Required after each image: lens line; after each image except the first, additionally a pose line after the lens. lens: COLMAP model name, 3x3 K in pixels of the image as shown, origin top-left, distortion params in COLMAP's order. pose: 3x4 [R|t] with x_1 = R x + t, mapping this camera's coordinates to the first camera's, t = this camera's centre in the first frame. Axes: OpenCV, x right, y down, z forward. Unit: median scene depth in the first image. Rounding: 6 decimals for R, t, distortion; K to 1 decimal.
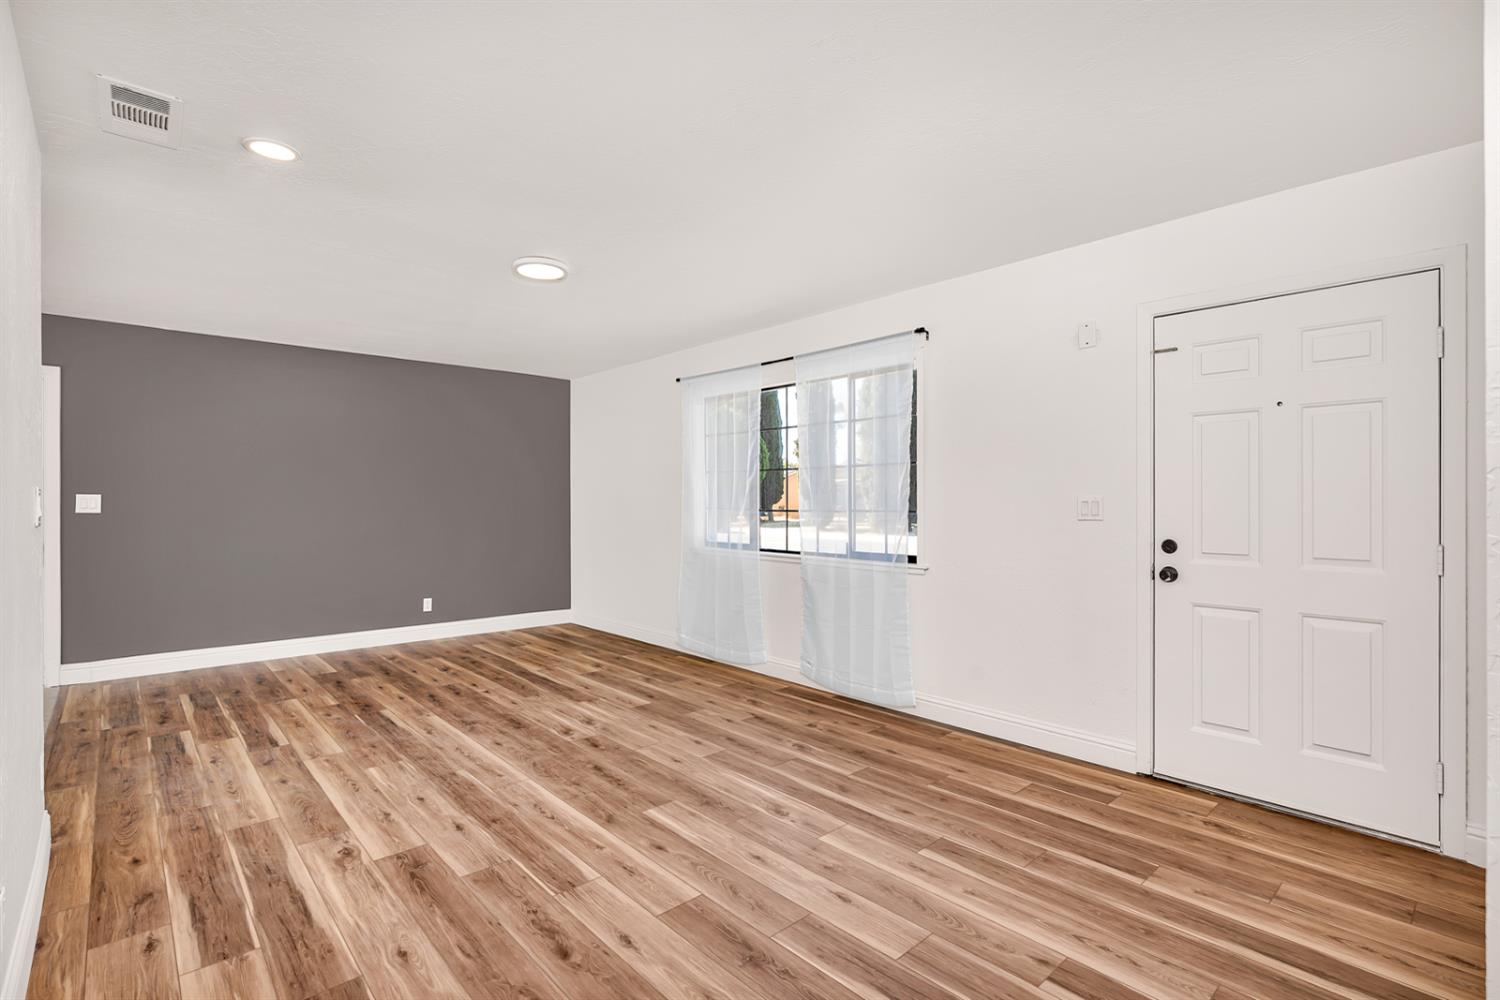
lens RADIAL K [[685.3, 0, 743.4], [0, 685.3, 496.0], [0, 0, 1]] dist [-0.003968, -0.000912]
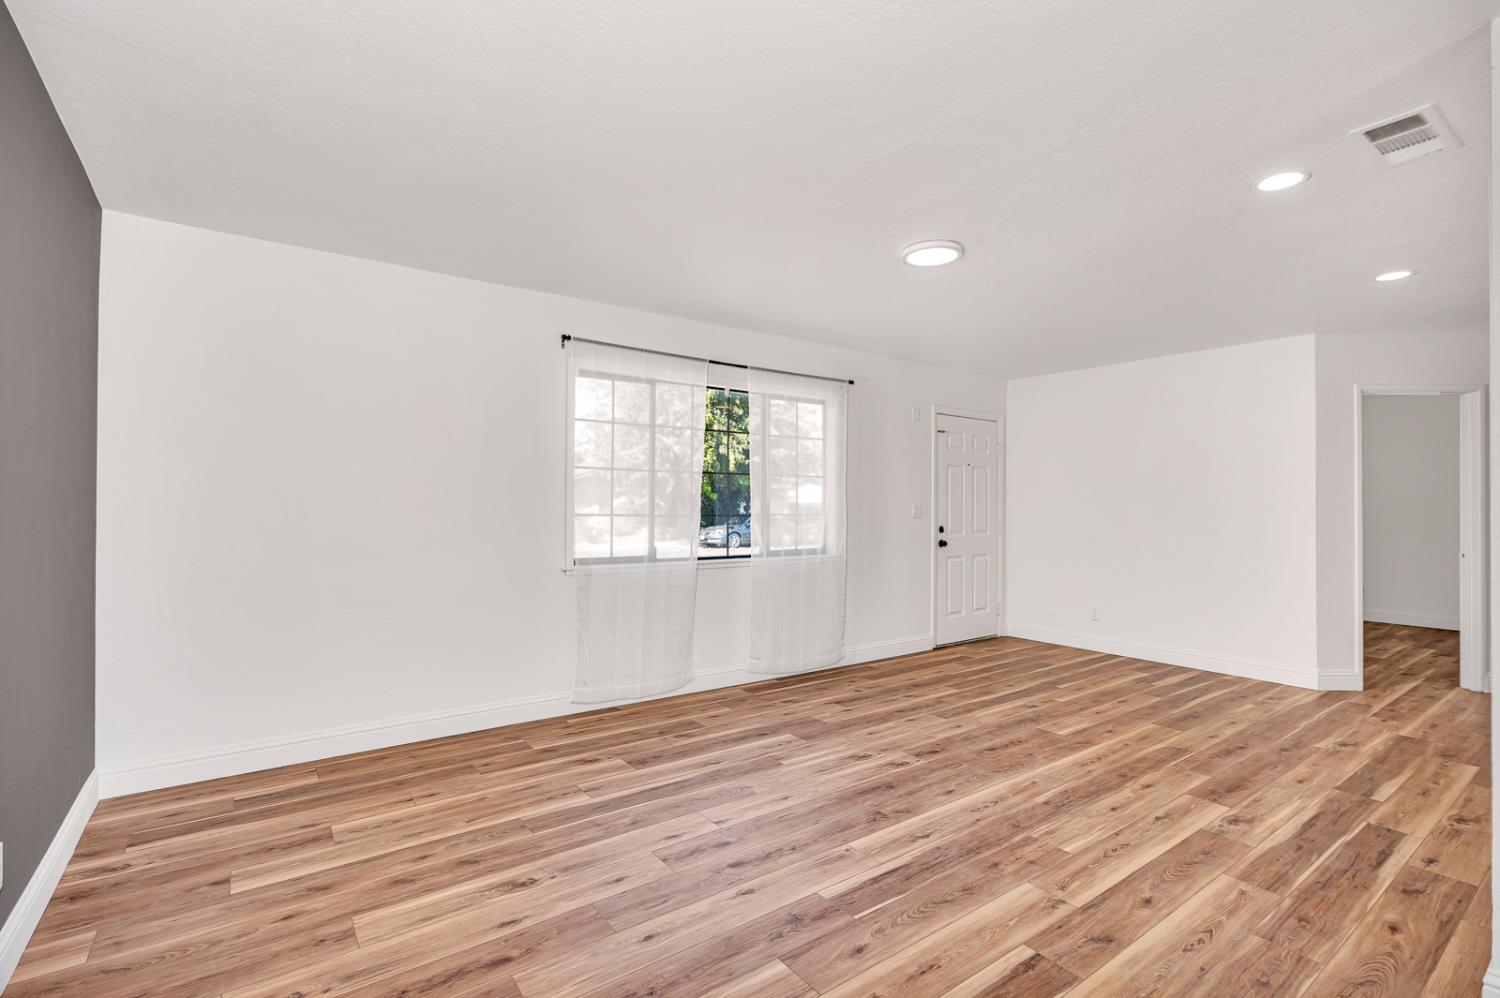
lens RADIAL K [[685.3, 0, 743.4], [0, 685.3, 495.0], [0, 0, 1]] dist [-0.003968, -0.000912]
pose [[0.116698, 0.012598, 0.993088, -1.442906], [-0.014009, 0.999841, -0.011037, 0.002468], [-0.993069, -0.012625, 0.116856, 1.343274]]
